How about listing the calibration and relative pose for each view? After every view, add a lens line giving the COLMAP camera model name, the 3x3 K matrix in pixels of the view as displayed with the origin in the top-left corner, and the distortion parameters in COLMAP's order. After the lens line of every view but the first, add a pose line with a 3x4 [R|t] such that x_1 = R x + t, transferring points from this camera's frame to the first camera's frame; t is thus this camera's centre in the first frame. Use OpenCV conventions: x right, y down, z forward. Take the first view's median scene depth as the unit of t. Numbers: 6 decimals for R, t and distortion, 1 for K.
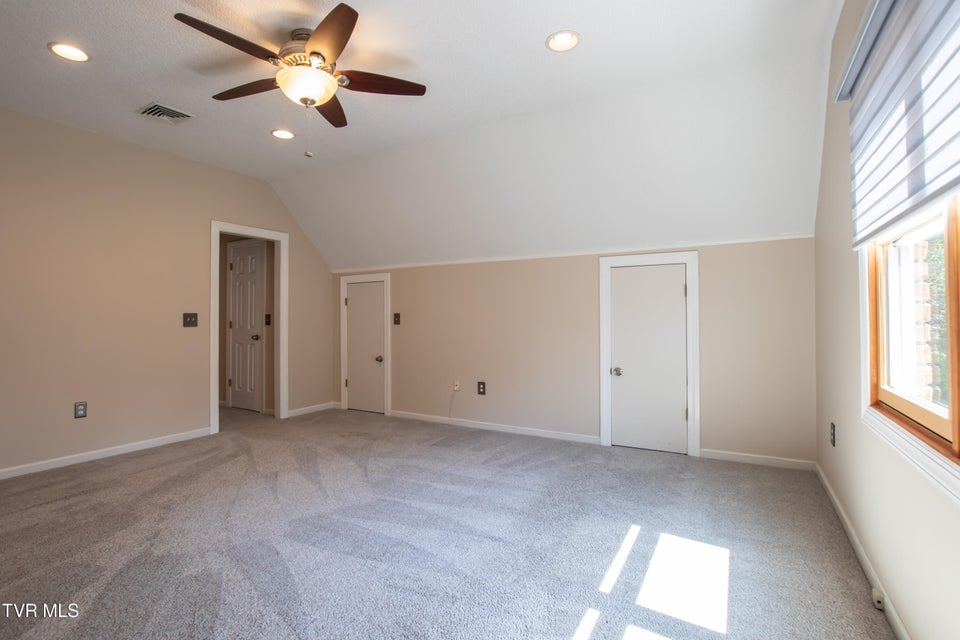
lens RADIAL K [[444.8, 0, 479.8], [0, 444.8, 316.8], [0, 0, 1]] dist [-0.055479, -0.000008]
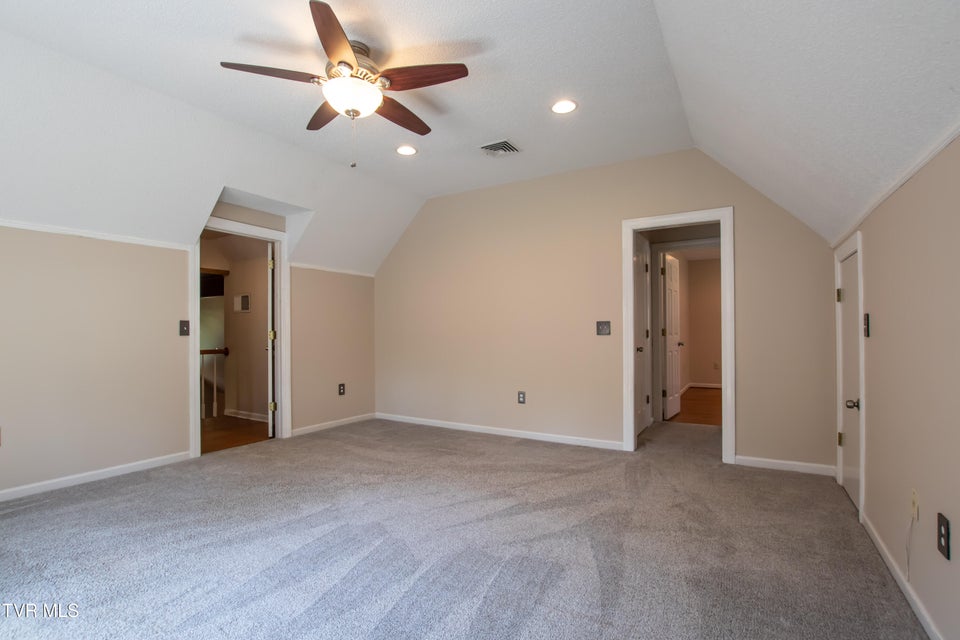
lens RADIAL K [[450.2, 0, 474.4], [0, 450.2, 328.1], [0, 0, 1]] dist [-0.026704, -0.000058]
pose [[-0.021832, -0.001469, -0.999761, 0.457532], [0.006516, 0.999977, -0.001612, 0.009252], [0.999740, -0.006549, -0.021822, 0.924545]]
